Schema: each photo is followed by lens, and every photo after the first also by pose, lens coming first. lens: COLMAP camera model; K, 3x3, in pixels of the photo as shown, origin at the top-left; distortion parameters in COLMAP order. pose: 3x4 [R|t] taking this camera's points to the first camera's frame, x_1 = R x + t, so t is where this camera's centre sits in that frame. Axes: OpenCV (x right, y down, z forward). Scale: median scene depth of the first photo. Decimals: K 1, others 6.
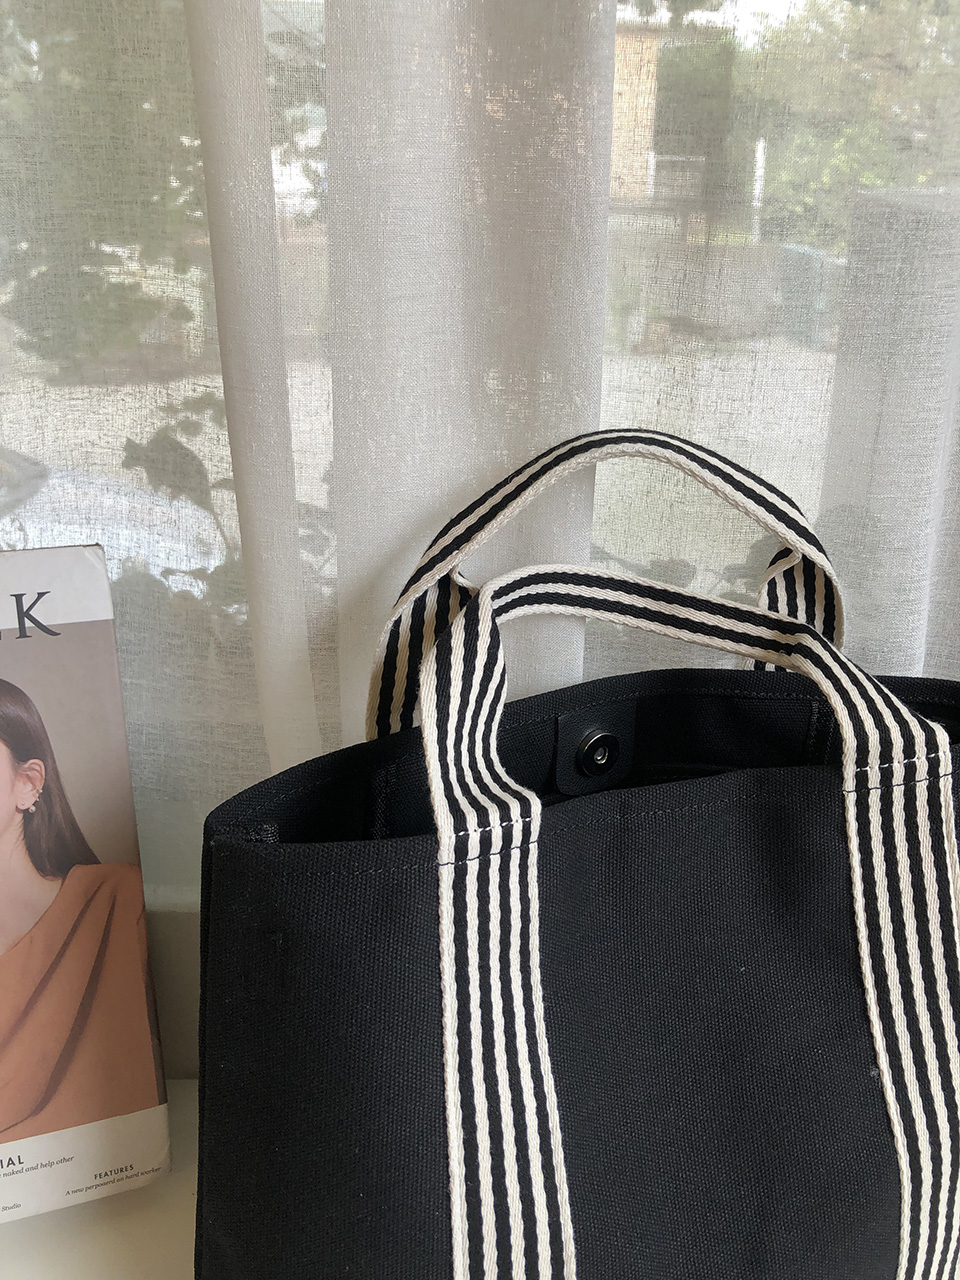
lens RADIAL K [[1033.5, 0, 446.6], [0, 1033.5, 619.5], [0, 0, 1]] dist [0.026791, -0.088581]
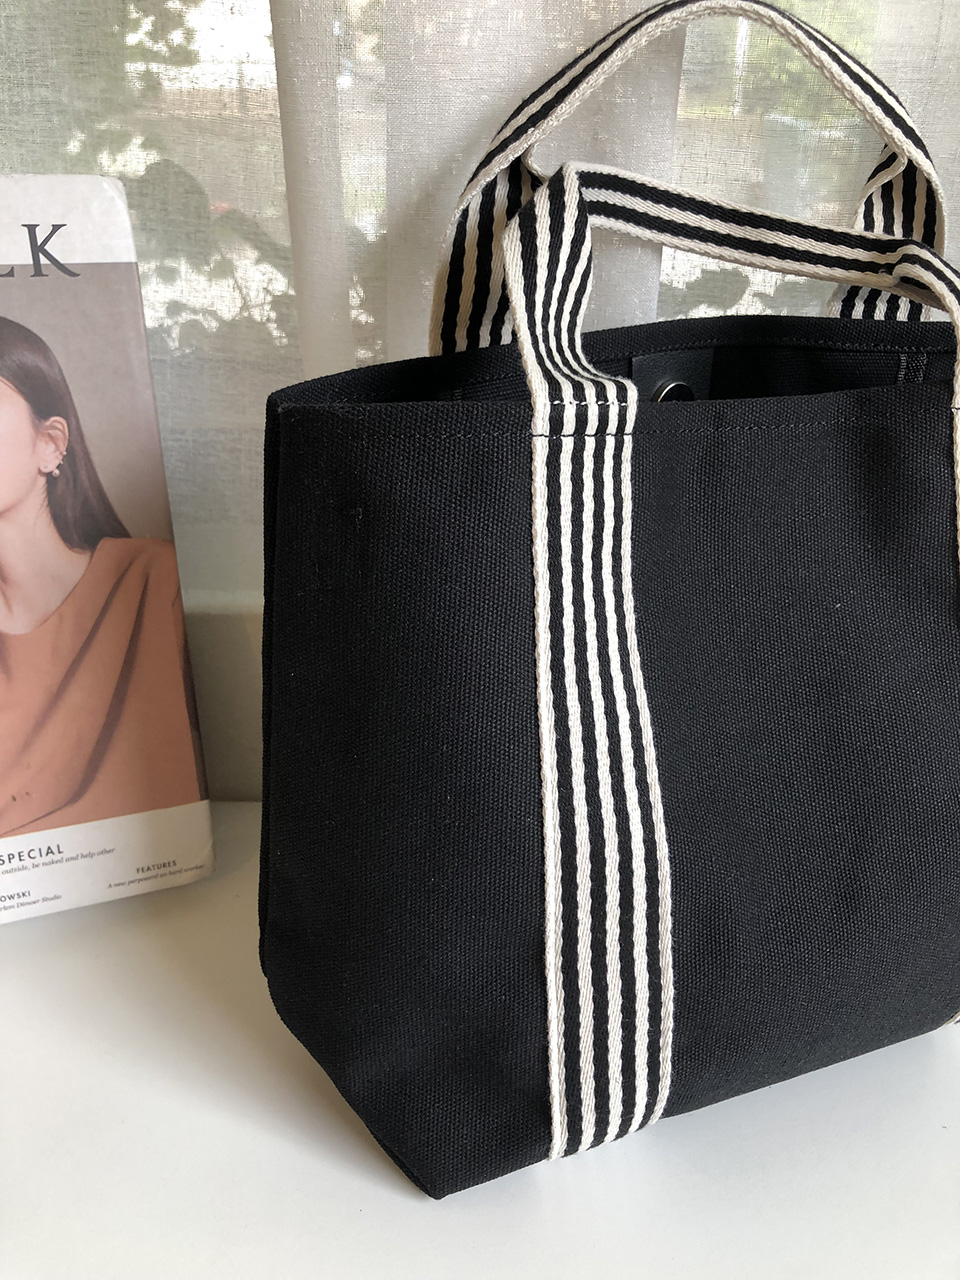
lens RADIAL K [[1033.5, 0, 446.6], [0, 1033.5, 619.5], [0, 0, 1]] dist [0.026791, -0.088581]
pose [[0.999765, -0.011907, 0.018129, -0.084865], [0.009905, 0.994233, 0.106780, 0.254701], [-0.019296, -0.106575, 0.994117, 0.079895]]
